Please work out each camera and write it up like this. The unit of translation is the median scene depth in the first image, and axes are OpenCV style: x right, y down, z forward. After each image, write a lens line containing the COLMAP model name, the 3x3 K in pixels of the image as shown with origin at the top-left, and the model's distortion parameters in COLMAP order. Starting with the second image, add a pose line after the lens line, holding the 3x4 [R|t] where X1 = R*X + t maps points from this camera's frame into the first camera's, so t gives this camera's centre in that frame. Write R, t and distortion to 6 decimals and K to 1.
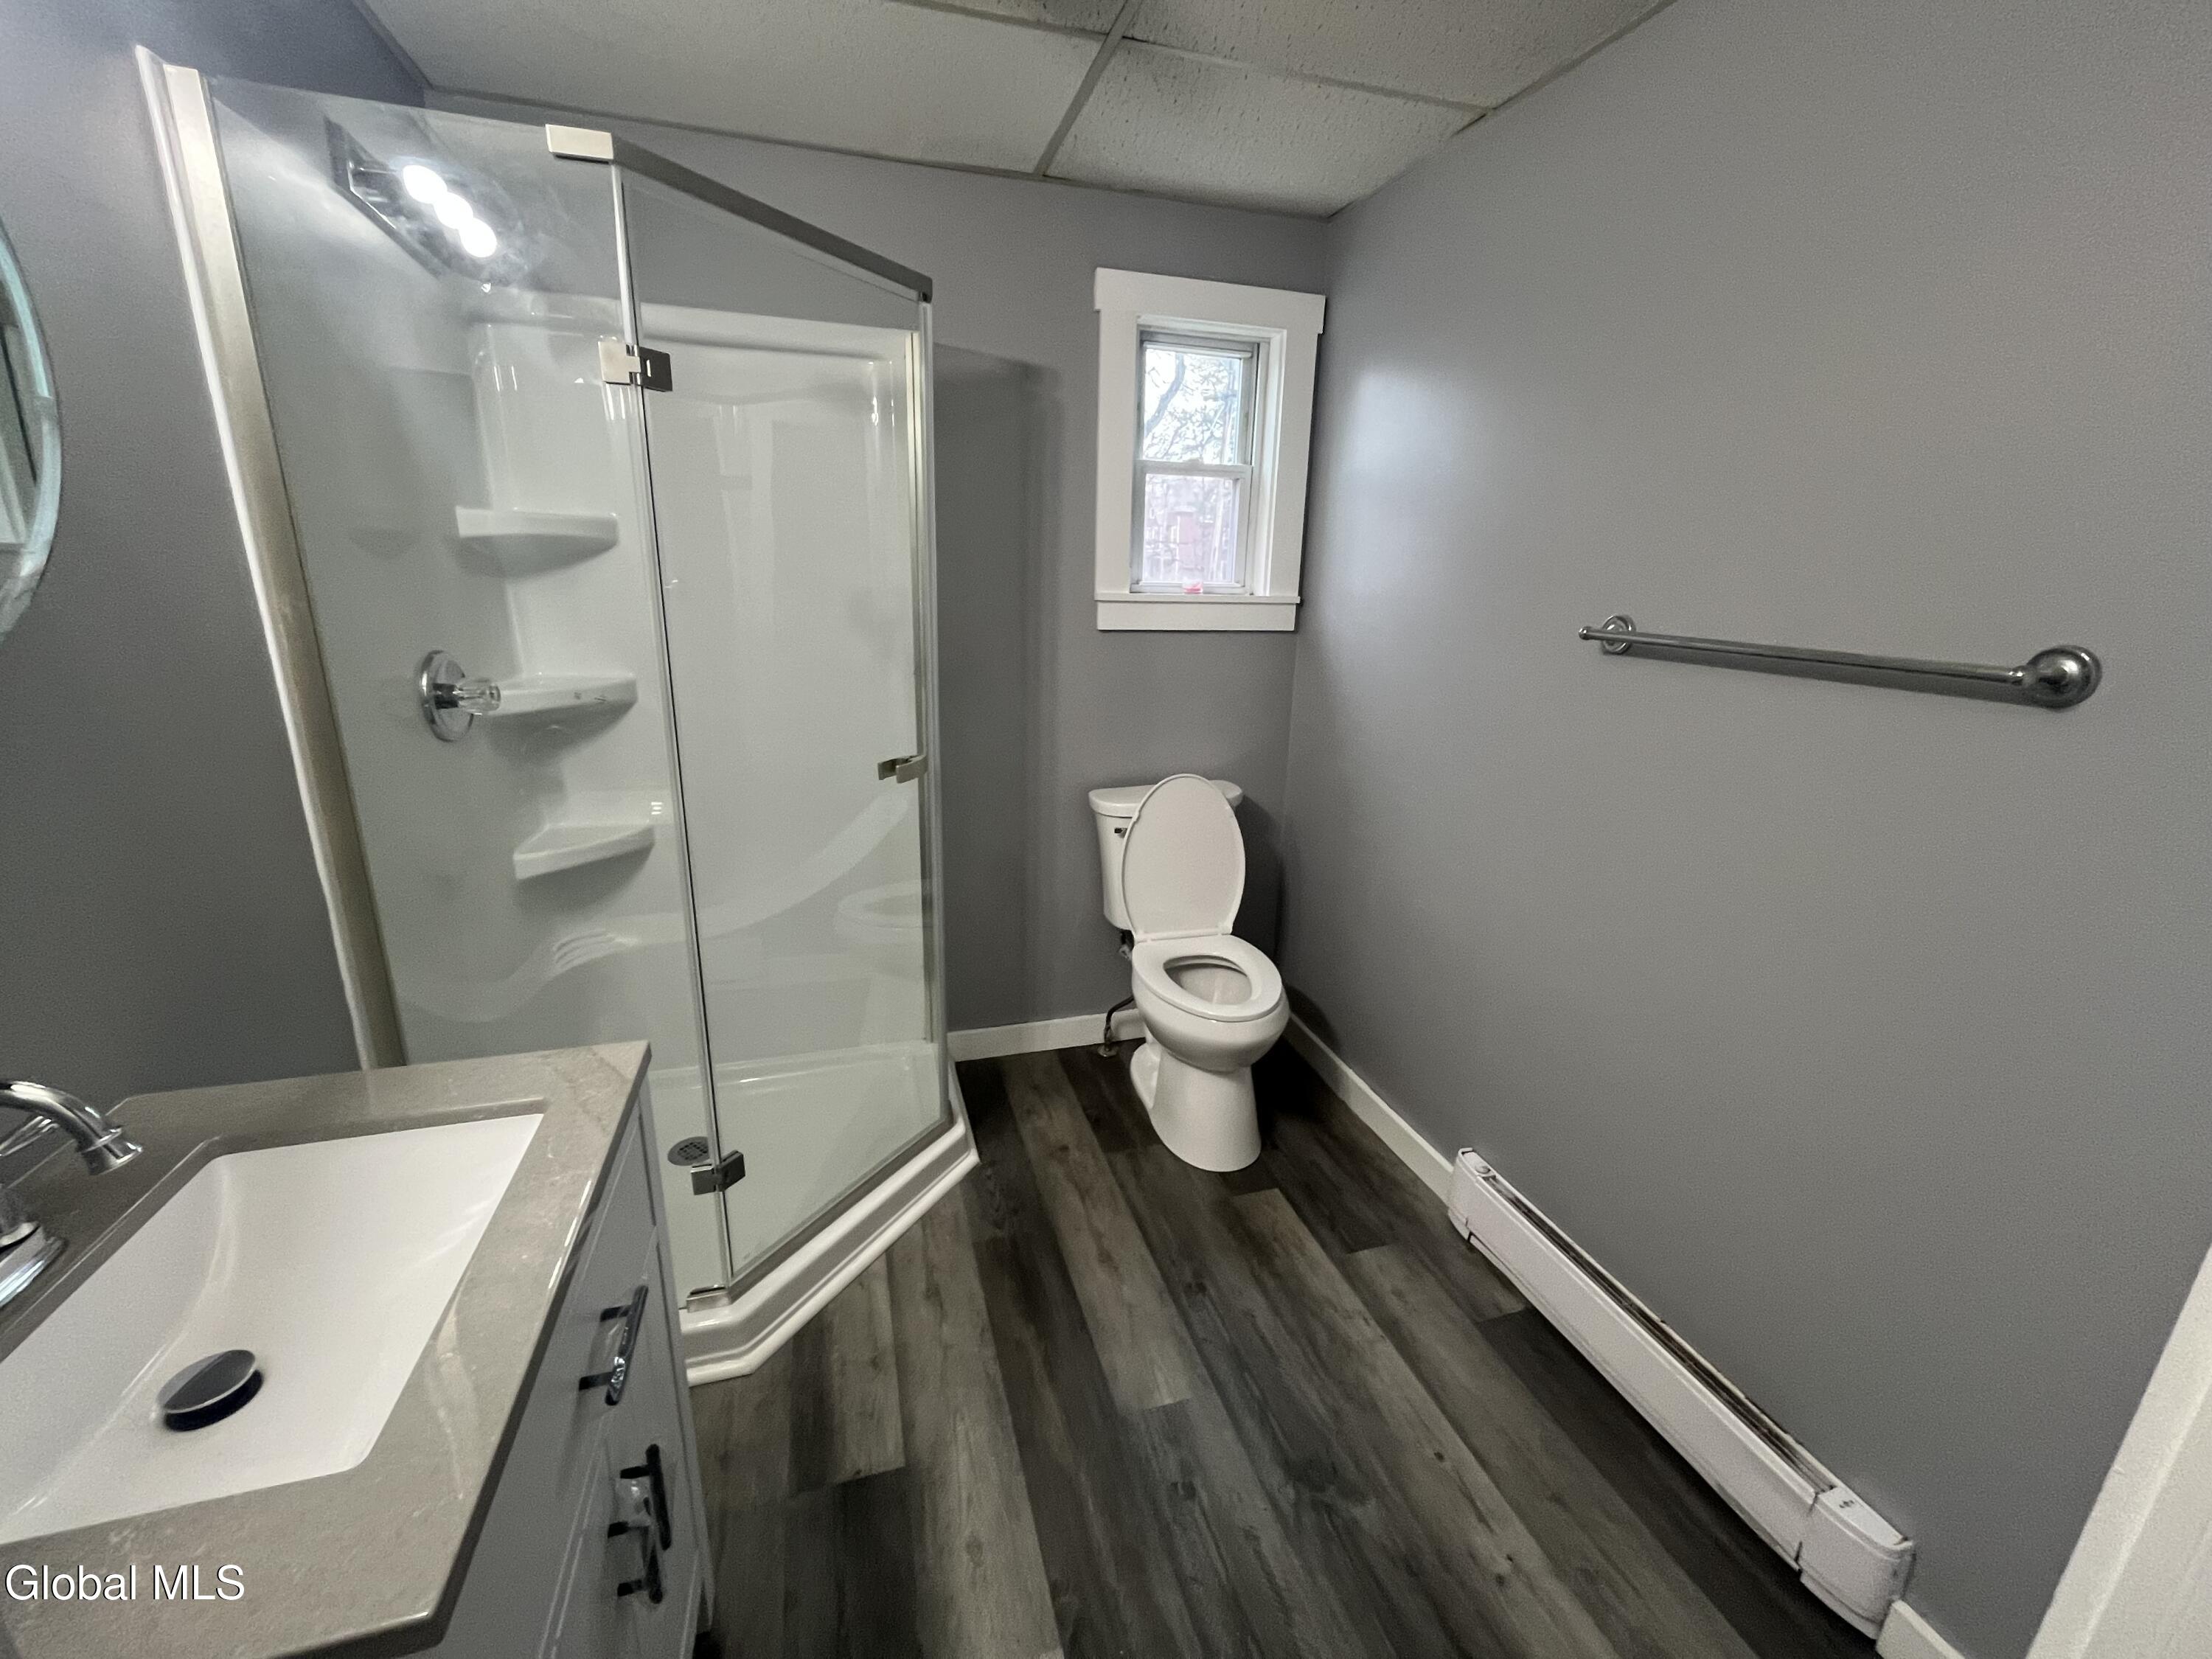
lens RADIAL K [[896.8, 0, 1107.6], [0, 896.8, 830.0], [0, 0, 1]] dist [-0.002510, -0.000313]
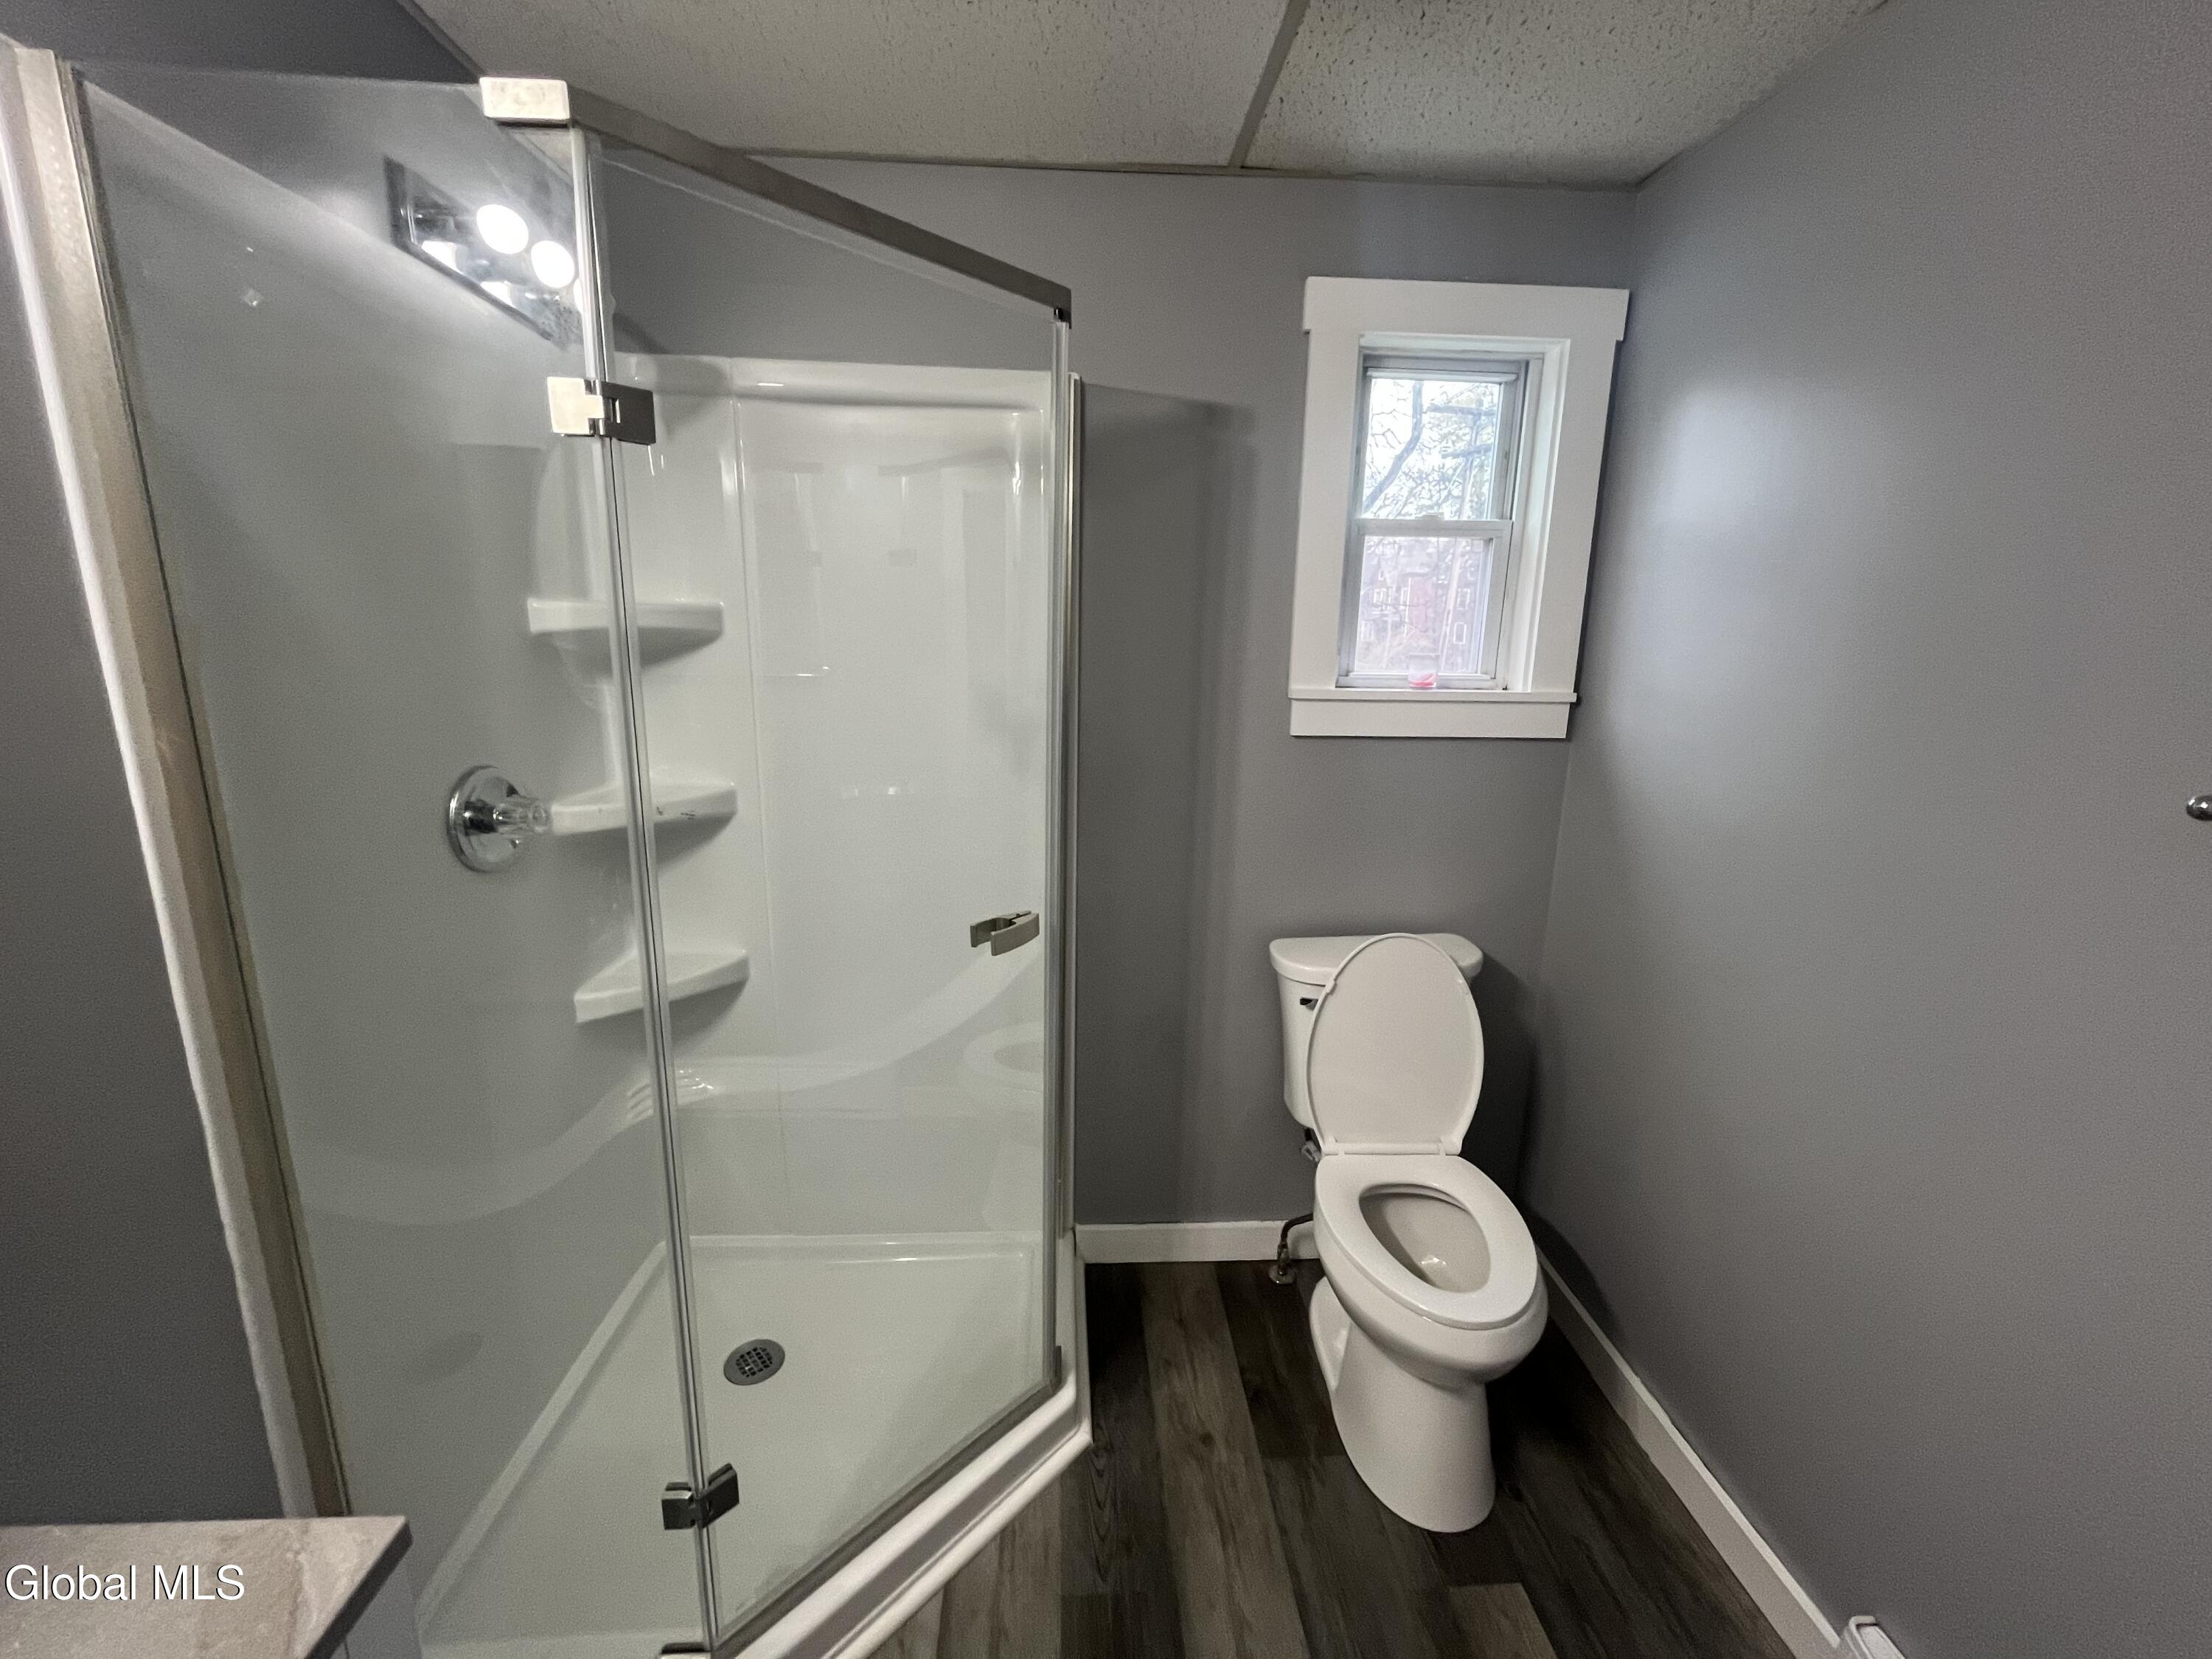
lens RADIAL K [[896.8, 0, 1107.6], [0, 896.8, 830.0], [0, 0, 1]] dist [-0.002510, -0.000313]
pose [[0.971333, 0.044362, -0.233549, 0.020451], [-0.059668, 0.996480, -0.058881, -0.090101], [0.230114, 0.071128, 0.970561, 0.227520]]
